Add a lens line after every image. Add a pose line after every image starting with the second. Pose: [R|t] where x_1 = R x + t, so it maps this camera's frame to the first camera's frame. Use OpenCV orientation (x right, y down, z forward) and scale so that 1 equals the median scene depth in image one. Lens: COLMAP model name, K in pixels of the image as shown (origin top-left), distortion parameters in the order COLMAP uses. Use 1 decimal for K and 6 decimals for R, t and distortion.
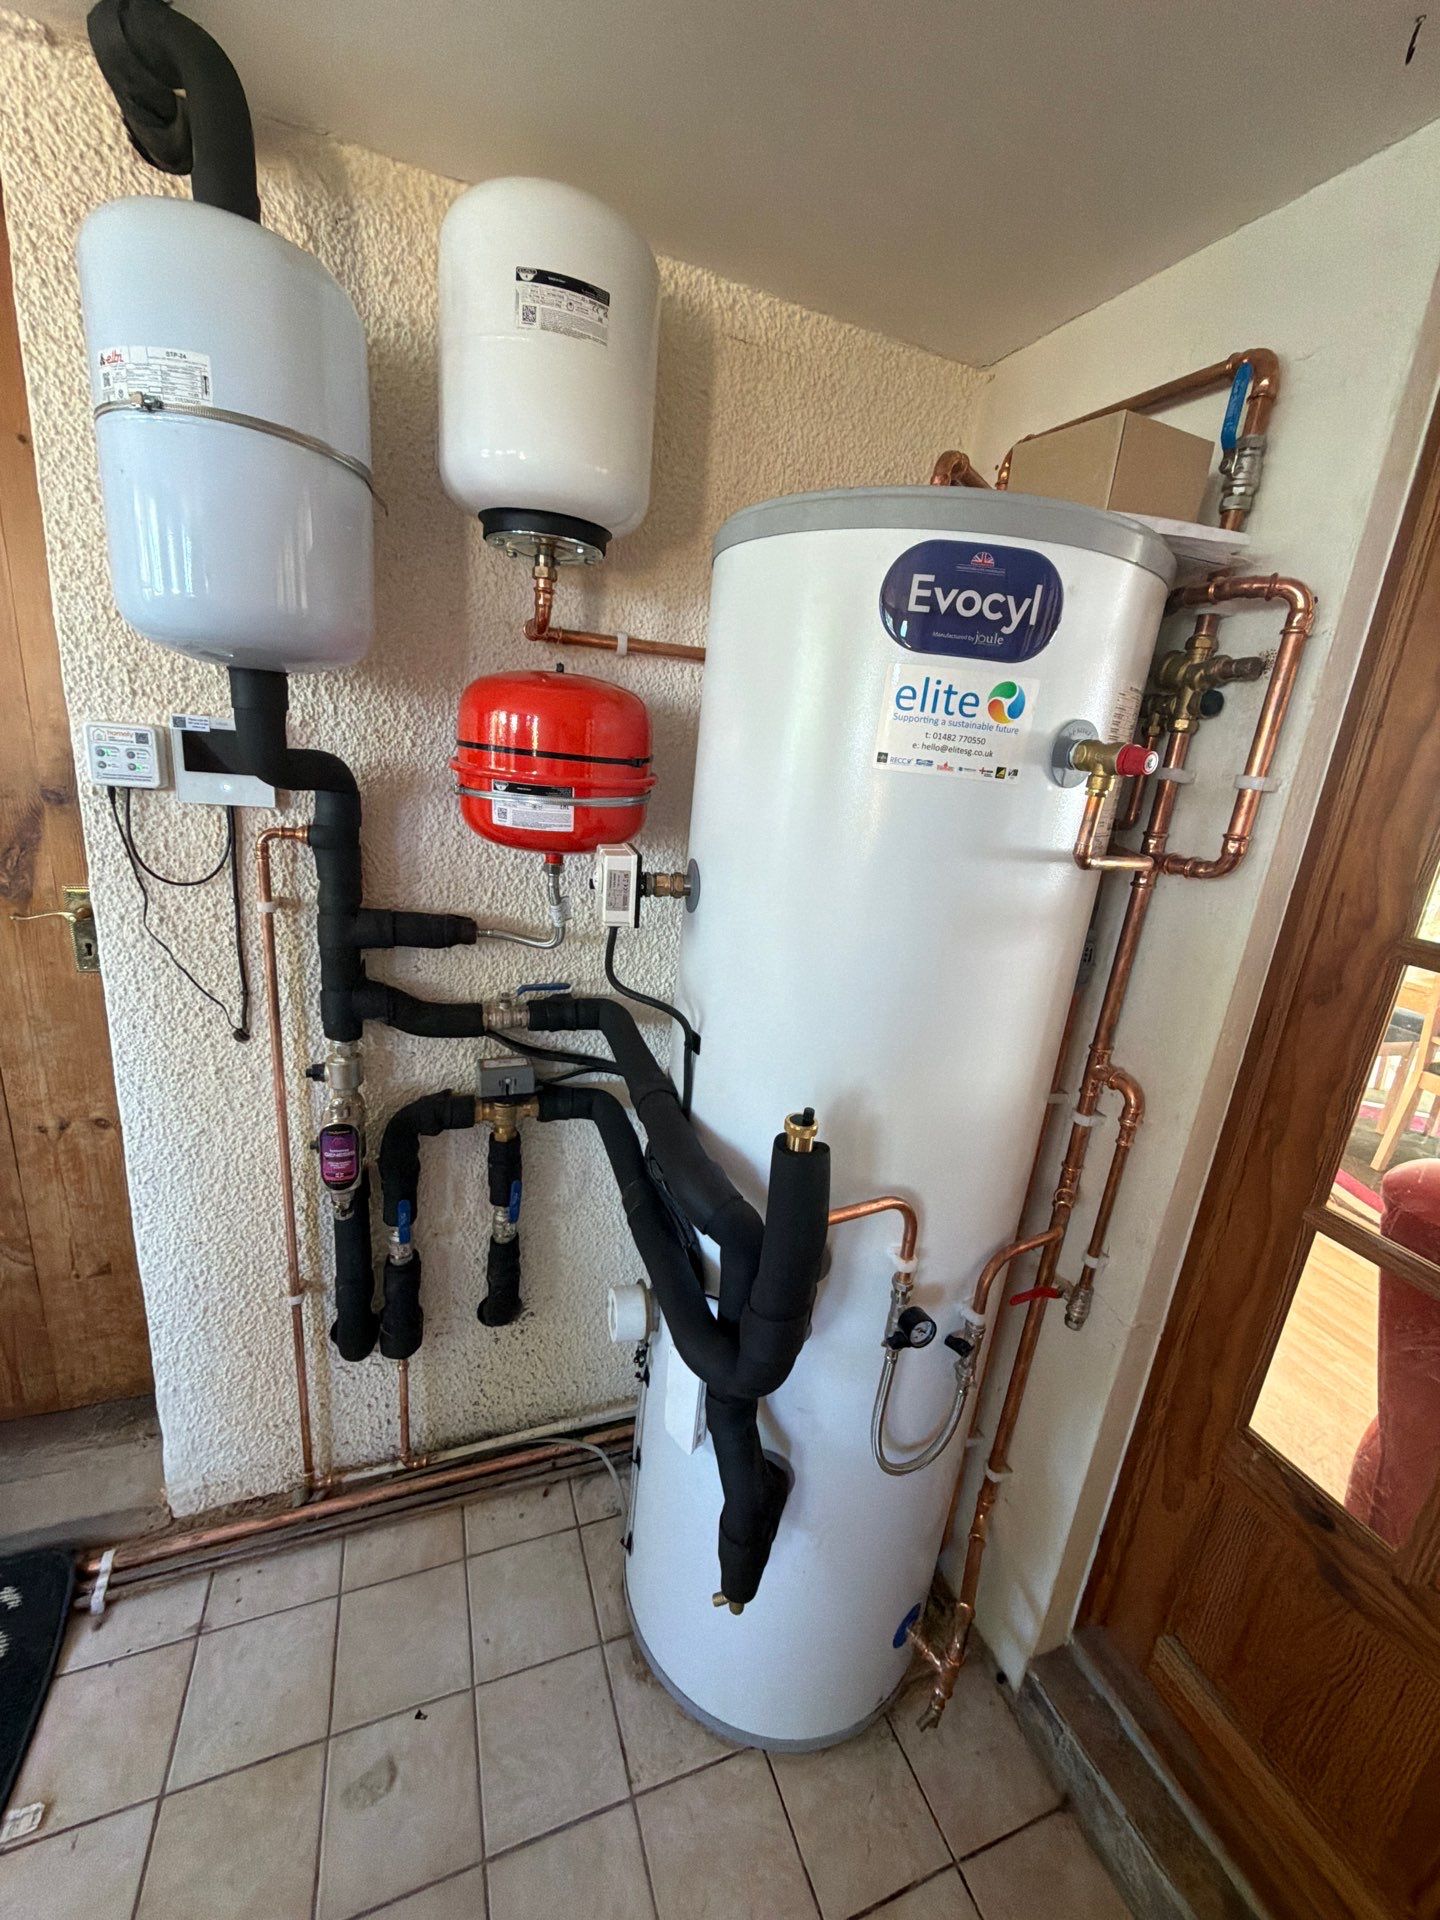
lens RADIAL K [[763.4, 0, 732.7], [0, 763.4, 946.9], [0, 0, 1]] dist [-0.006911, 0.001599]
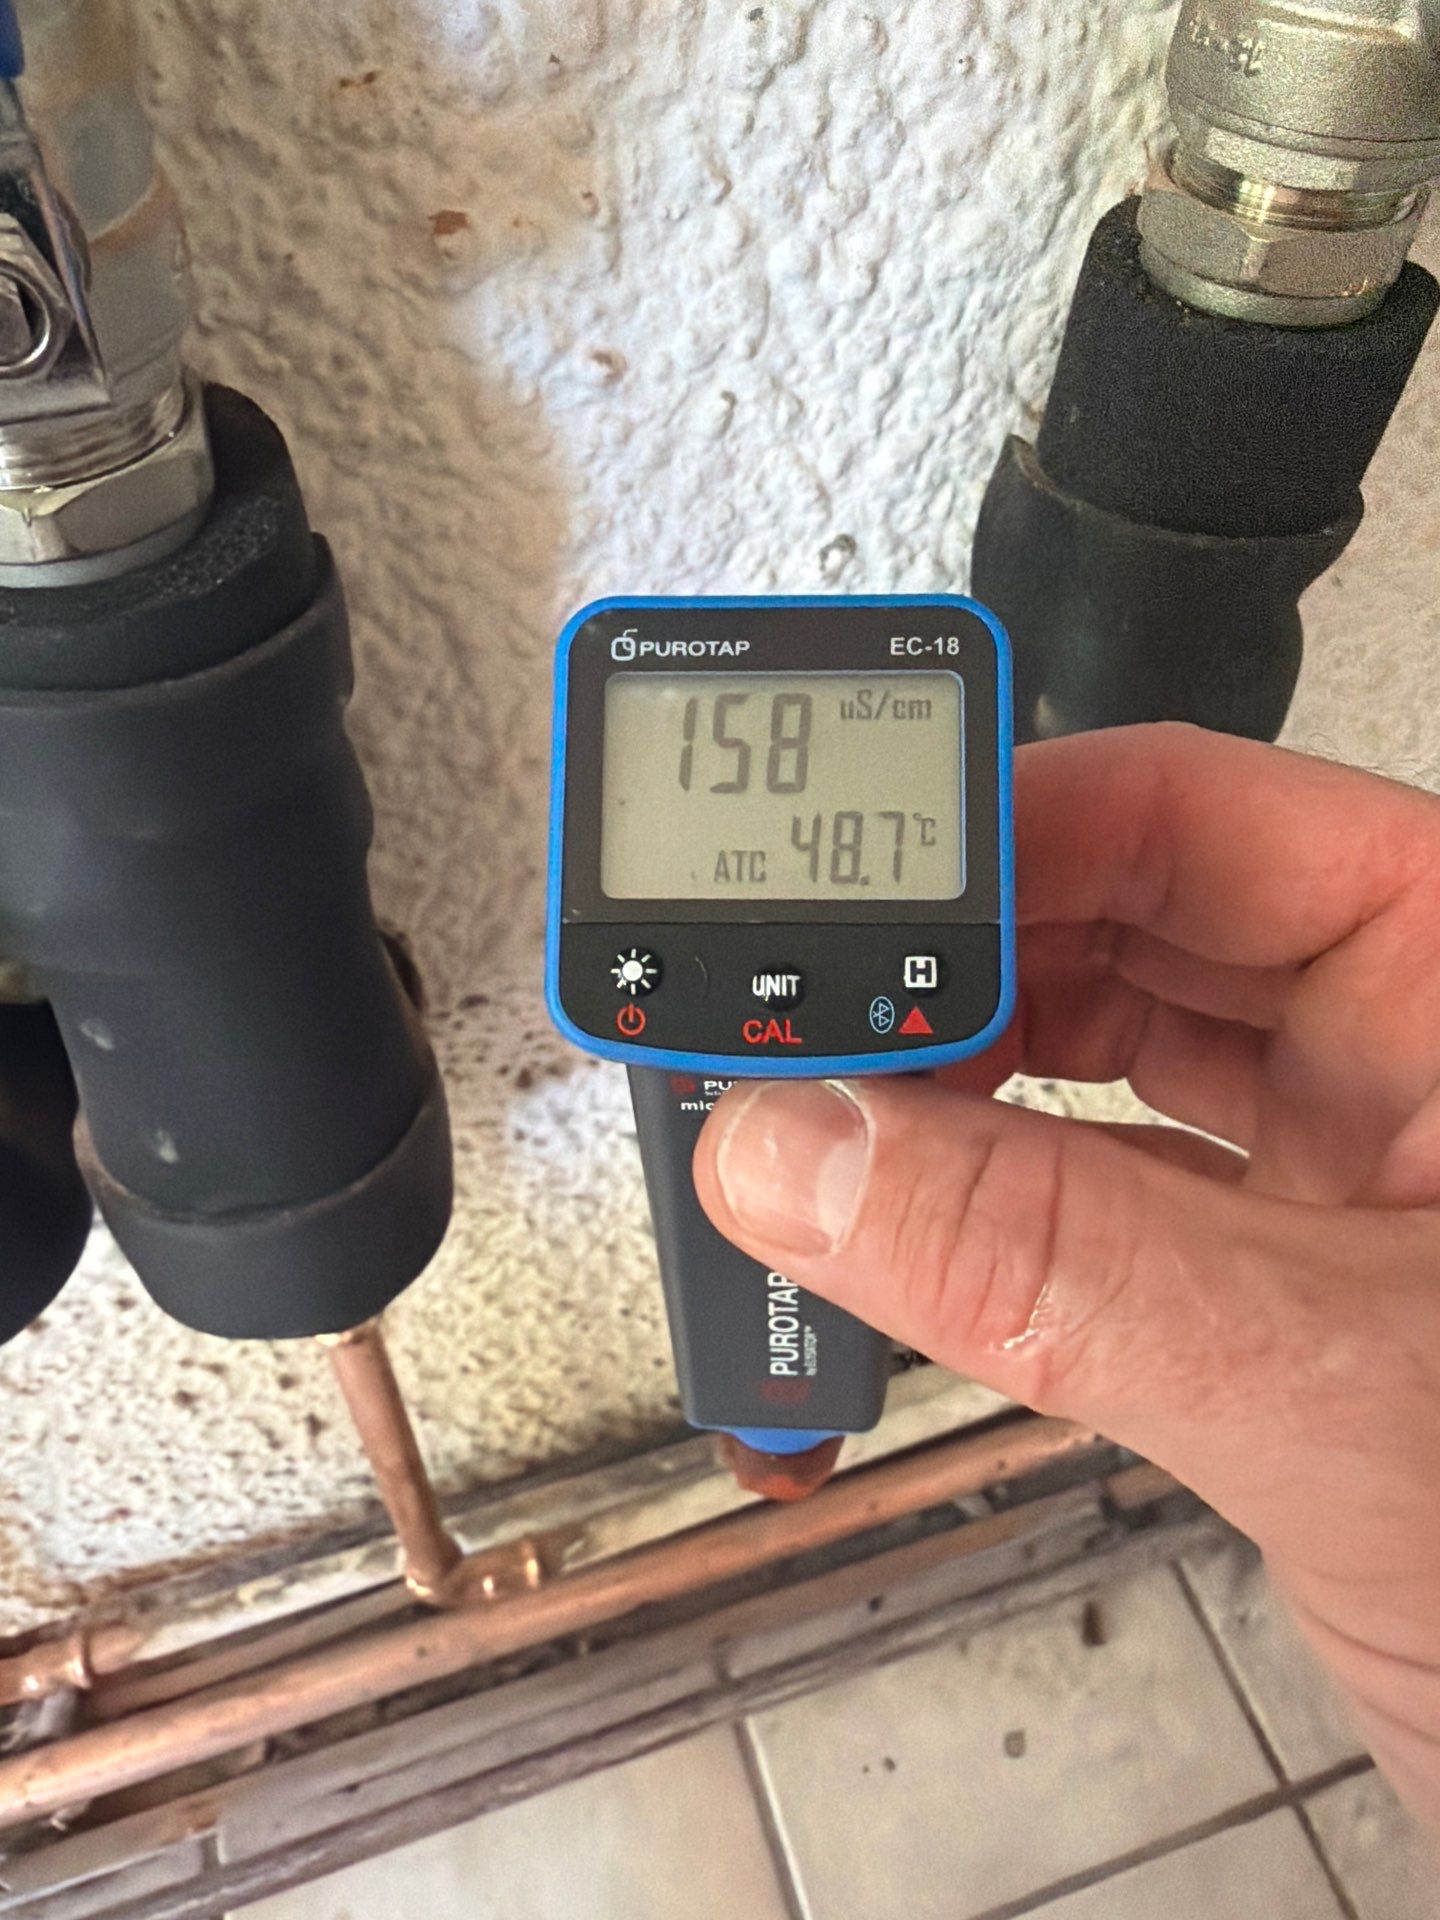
lens RADIAL K [[1363.9, 0, 686.8], [0, 1363.9, 883.0], [0, 0, 1]] dist [0.020970, -0.033197]
pose [[0.996993, -0.002909, -0.077438, -0.452238], [0.044513, 0.839483, 0.541559, 0.457753], [0.063432, -0.543378, 0.837088, 1.082183]]
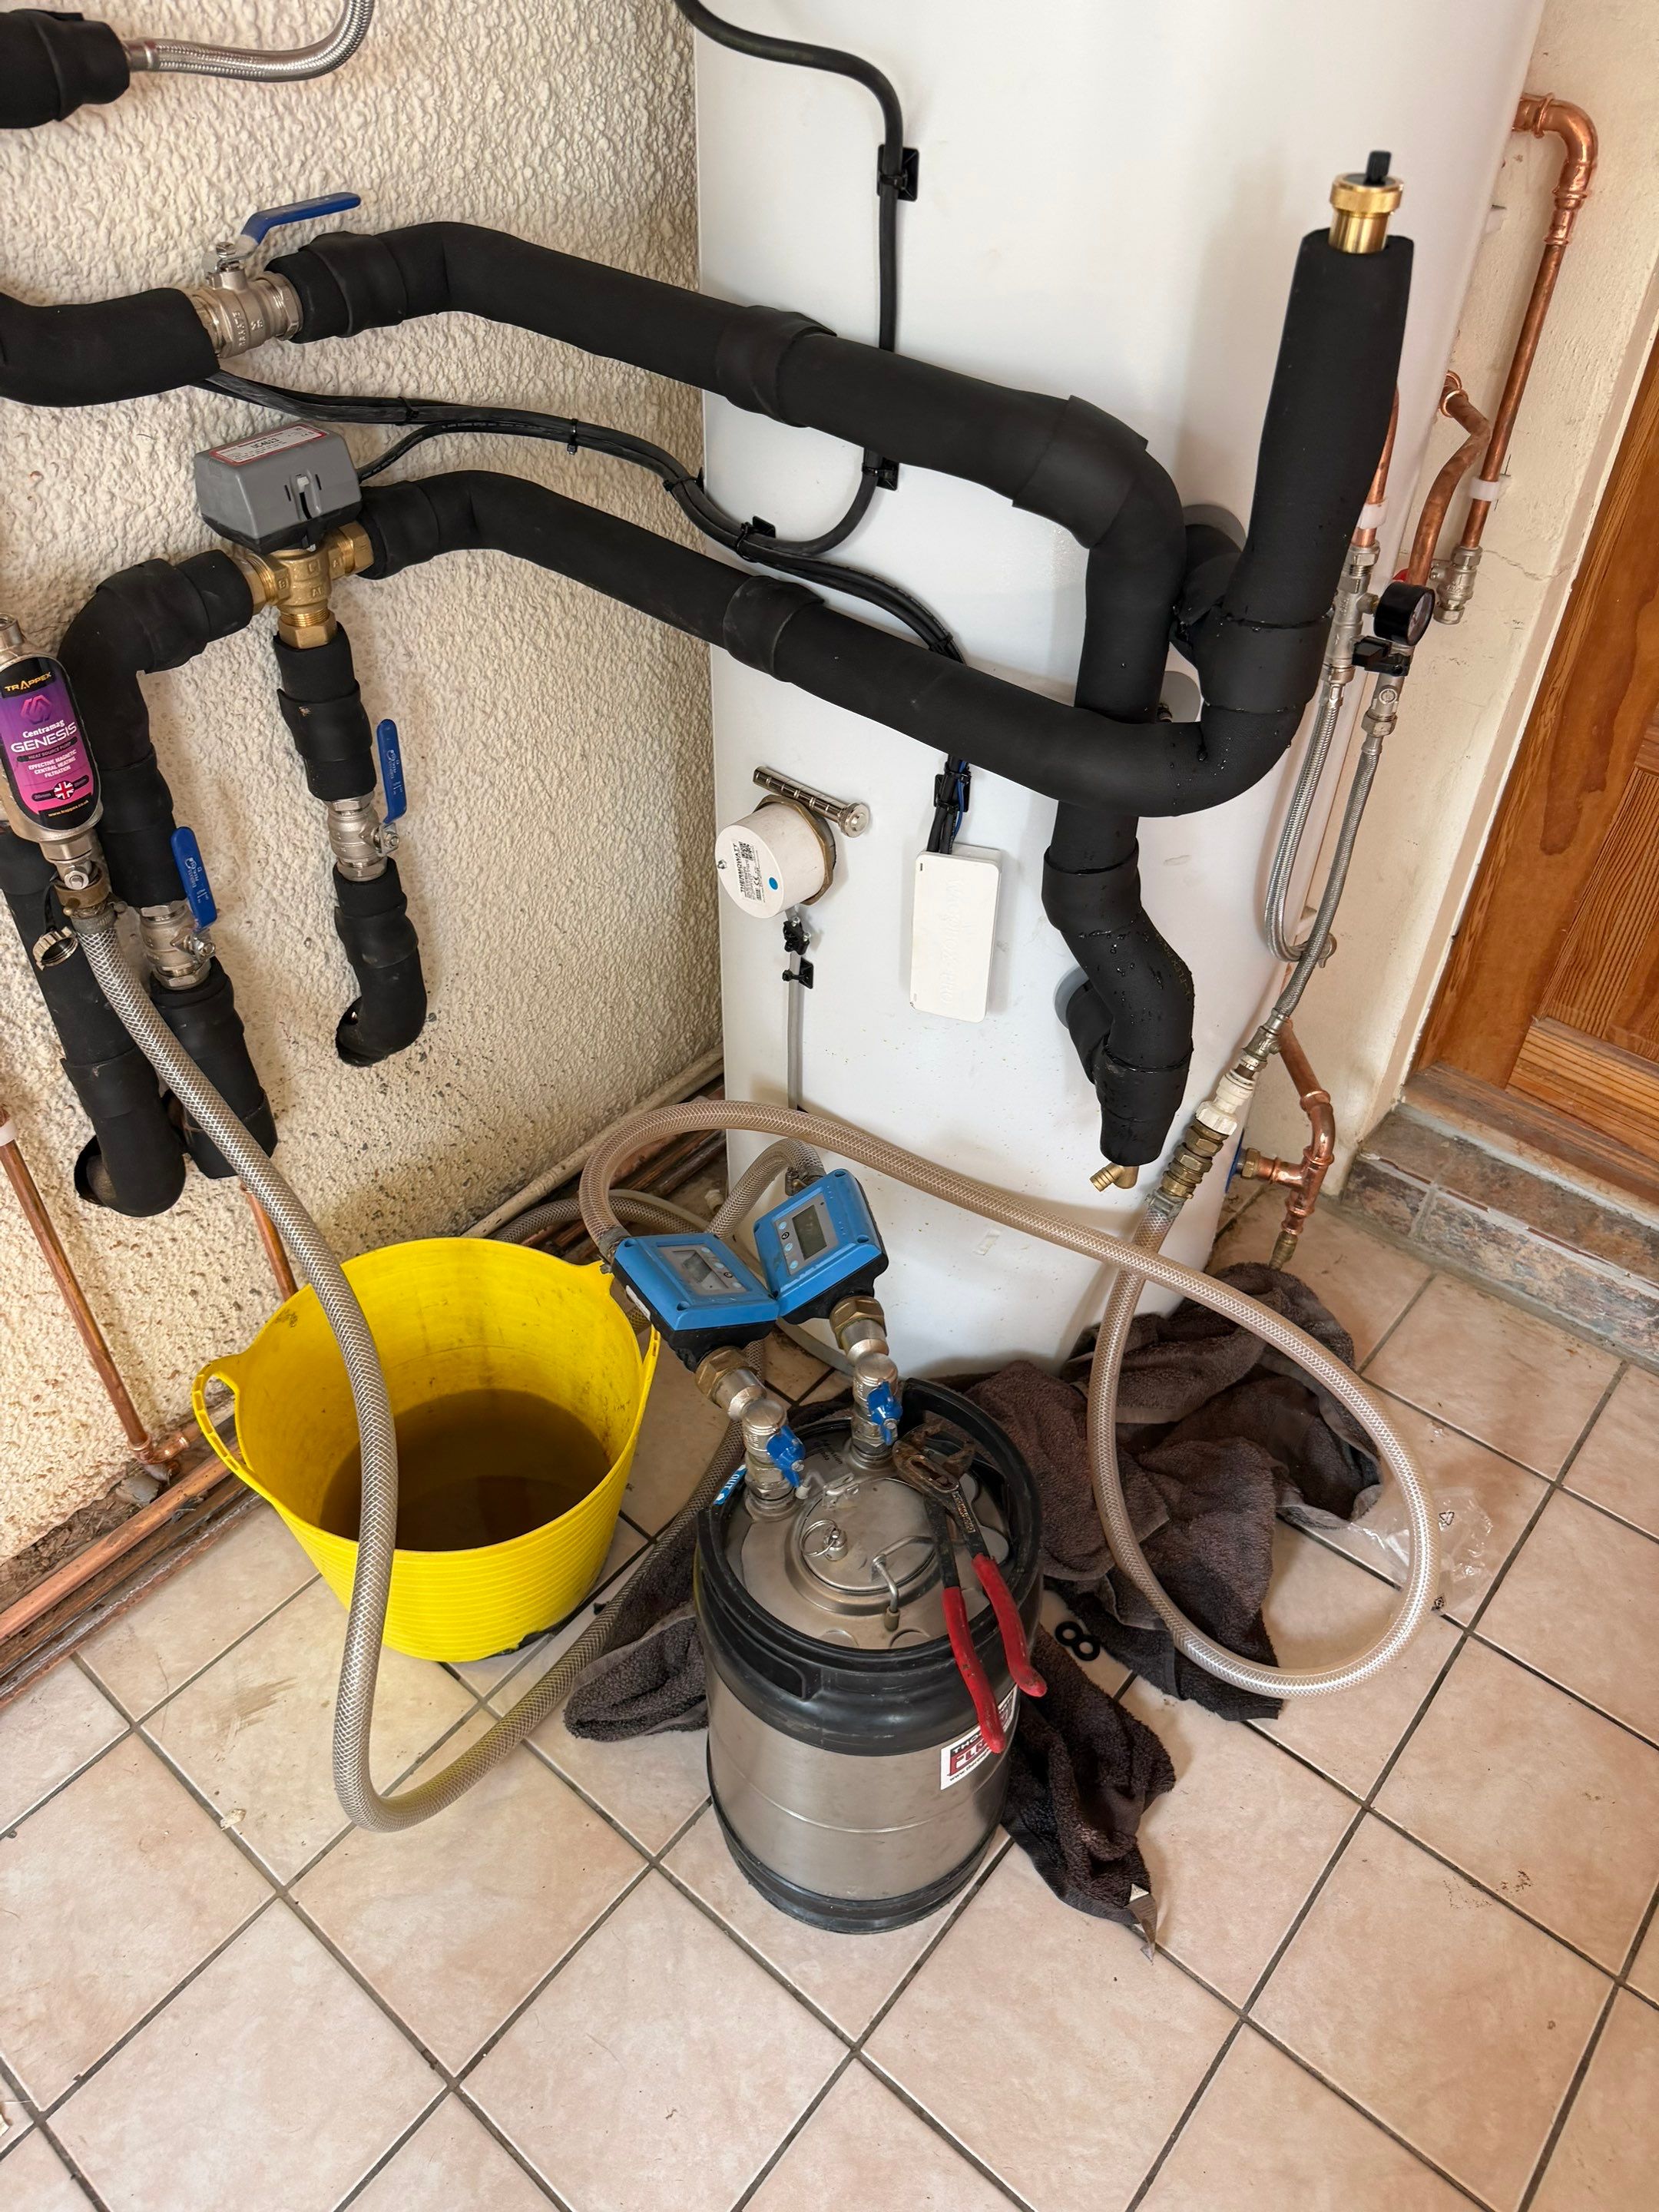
lens RADIAL K [[1571.3, 0, 800.0], [0, 1571.3, 1090.8], [0, 0, 1]] dist [0.020970, -0.033197]
pose [[0.877858, -0.376188, 0.296392, -0.514876], [0.199070, 0.849498, 0.488594, 0.109645], [-0.435588, -0.369913, 0.820626, 0.082181]]
